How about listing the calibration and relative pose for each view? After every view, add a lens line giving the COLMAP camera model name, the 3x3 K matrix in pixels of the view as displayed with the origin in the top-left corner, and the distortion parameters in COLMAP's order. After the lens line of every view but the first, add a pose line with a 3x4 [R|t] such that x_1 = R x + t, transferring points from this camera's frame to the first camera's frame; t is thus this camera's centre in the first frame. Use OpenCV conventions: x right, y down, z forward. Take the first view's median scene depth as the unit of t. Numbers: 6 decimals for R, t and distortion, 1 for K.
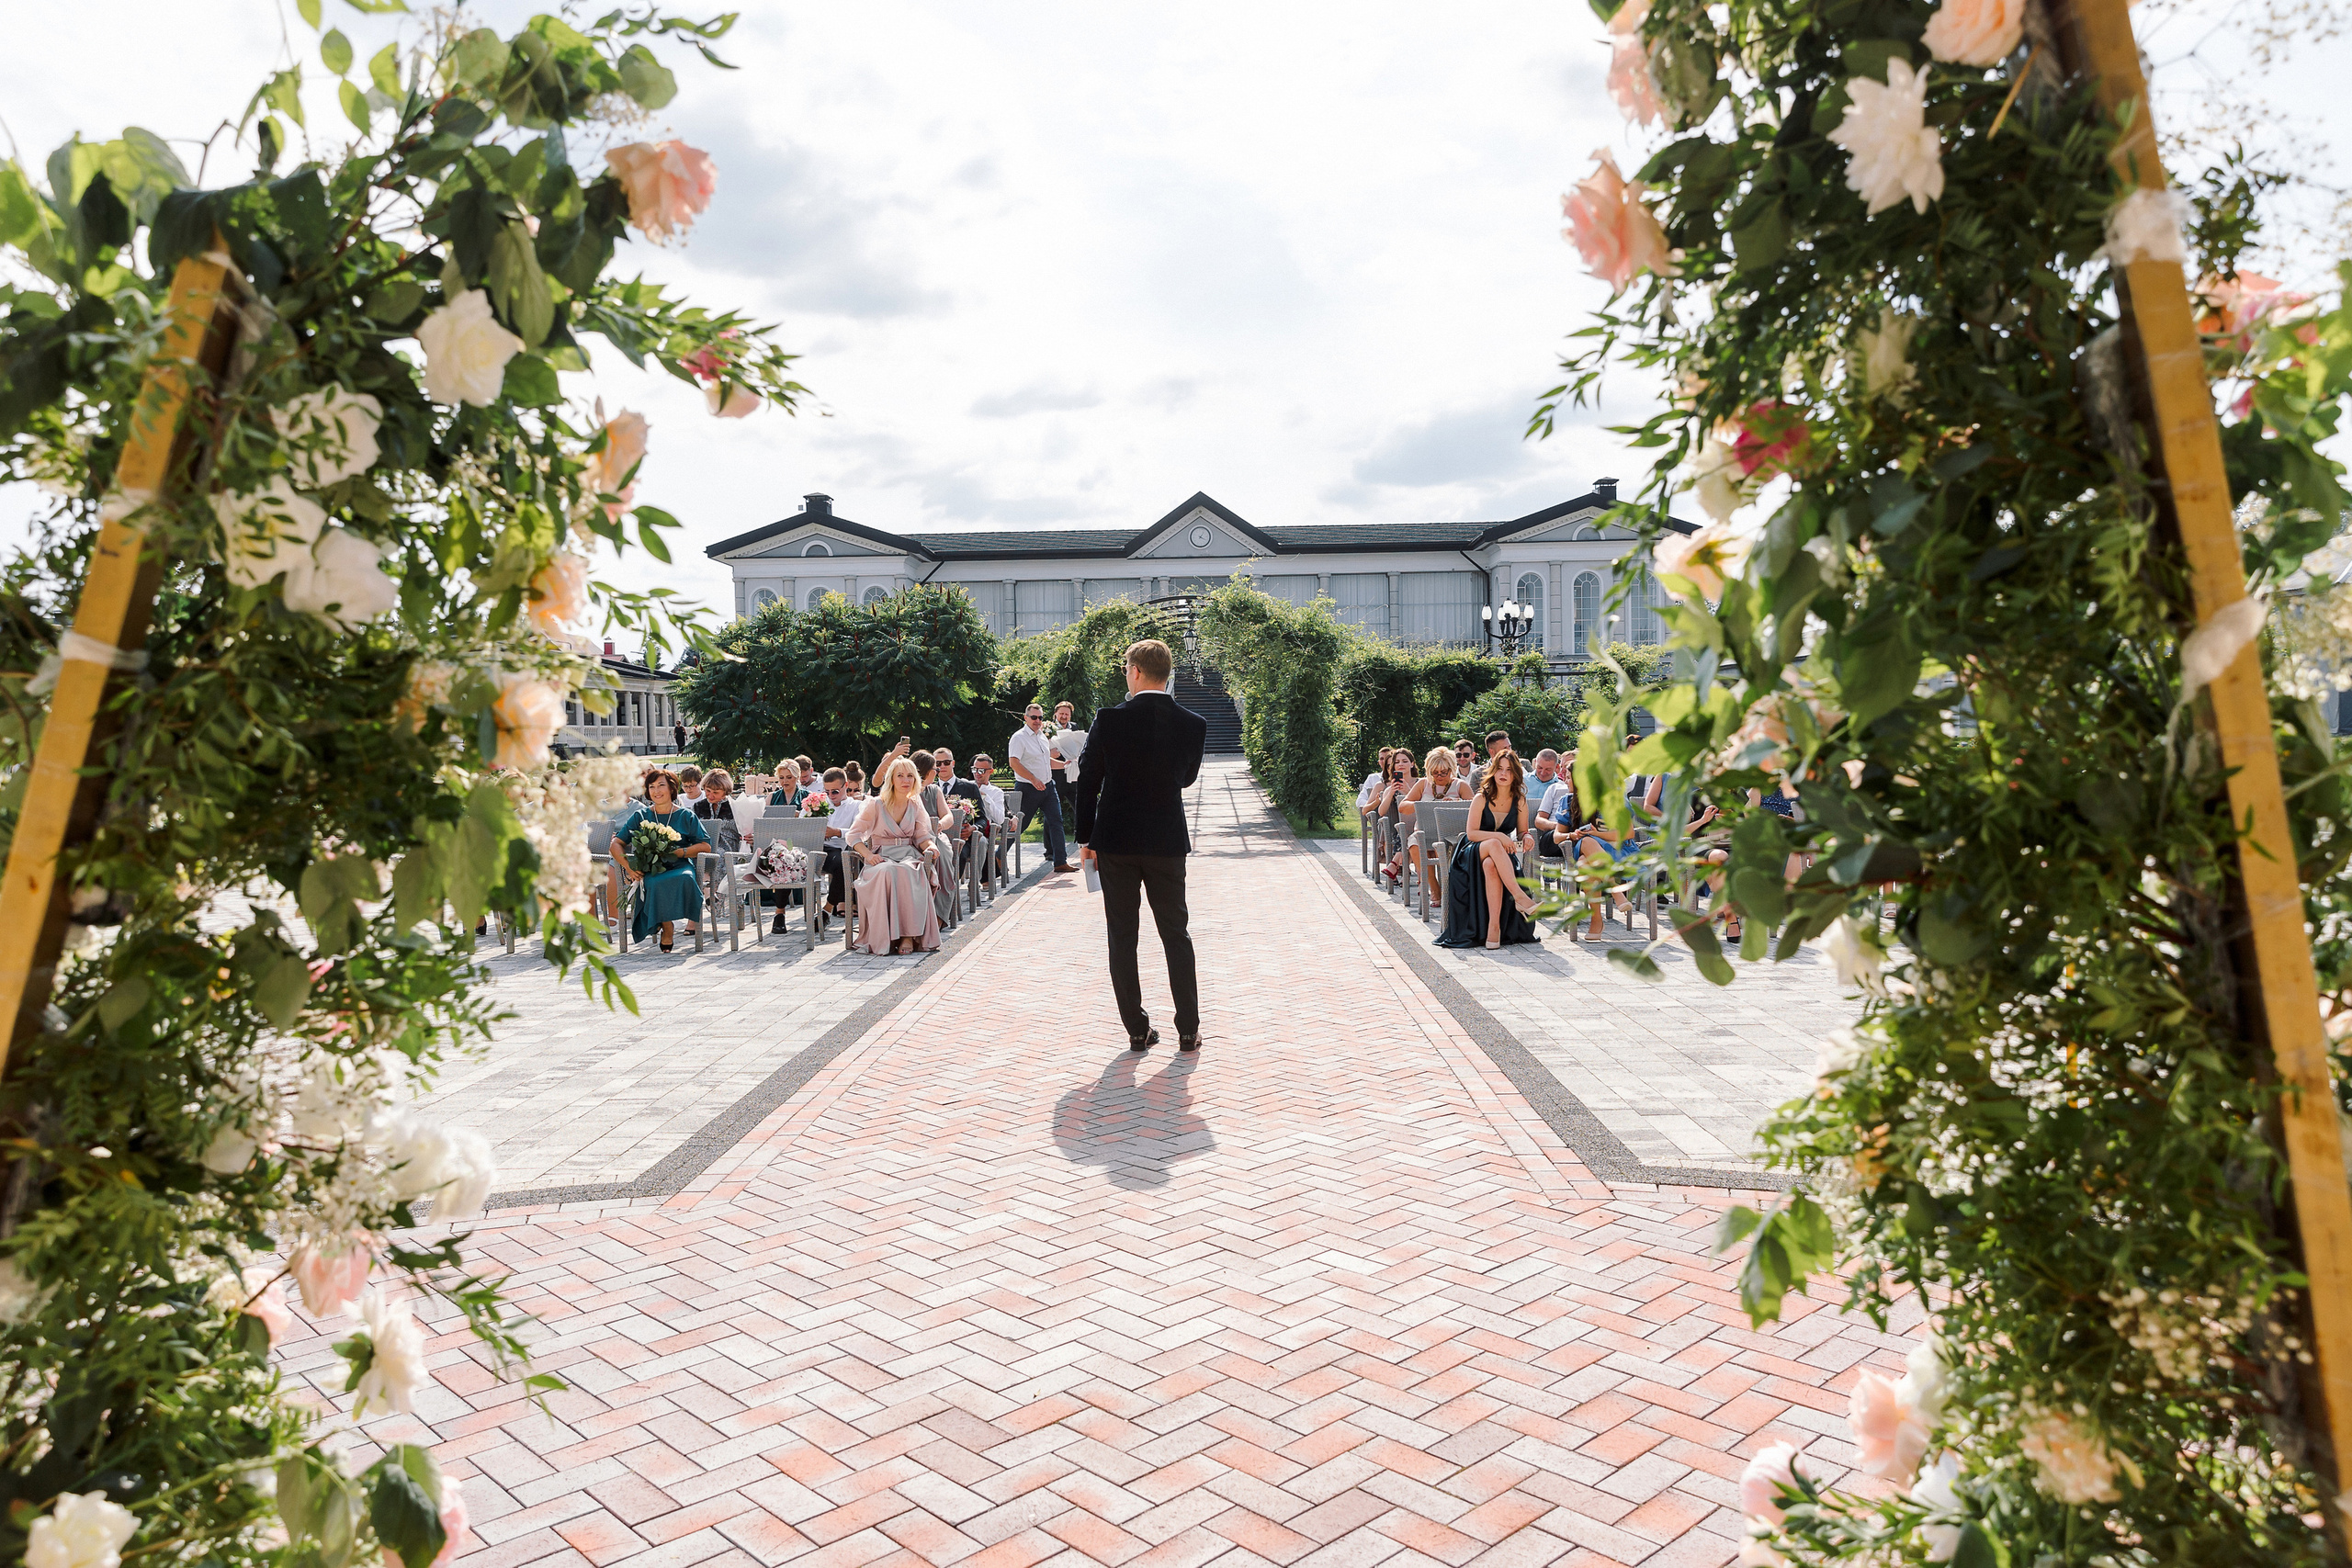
lens RADIAL K [[1594.2, 0, 1171.1], [0, 1594.2, 770.2], [0, 0, 1]] dist [-0.000338, -0.003306]
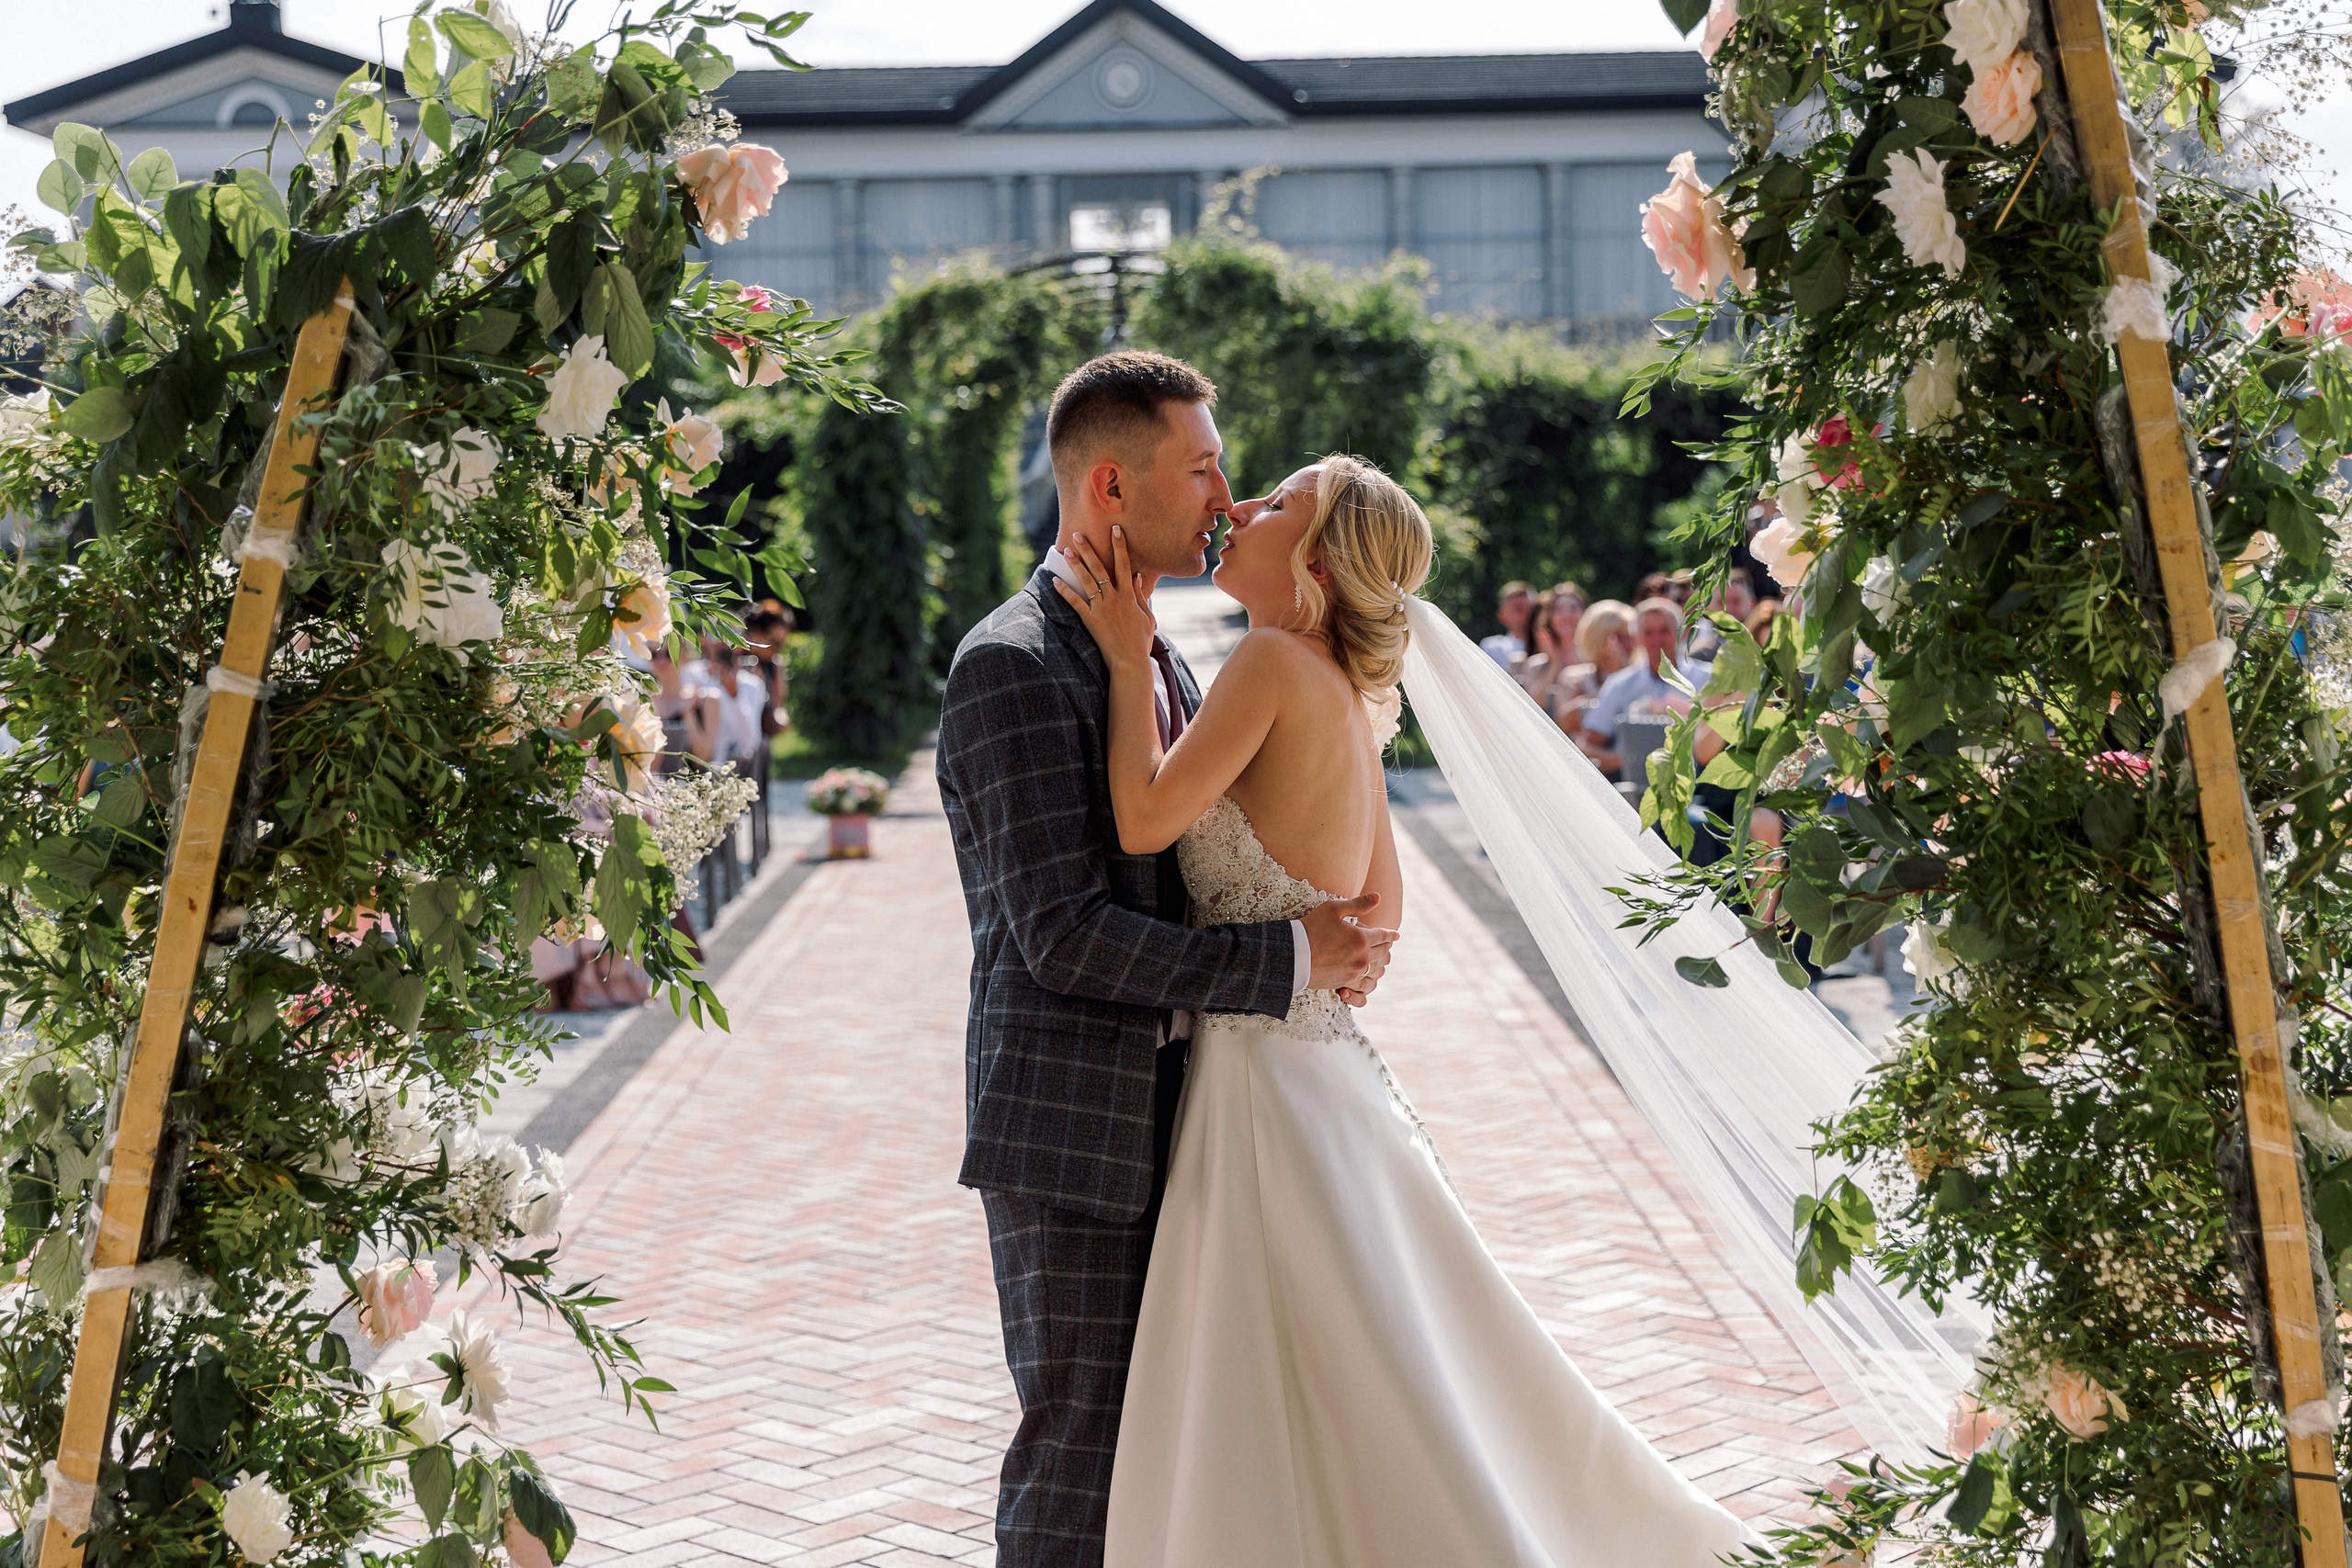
lens RADIAL K [[3635.8, 0, 1175.0], [0, 3635.8, 790.2], [0, 0, 1]] dist [0.081903, 0.000000]
pose [[0.999428, -0.007343, 0.033026, -0.037622], [0.005639, 0.998663, 0.051394, -0.033837], [-0.033359, -0.051178, 0.998132, -0.385803]]
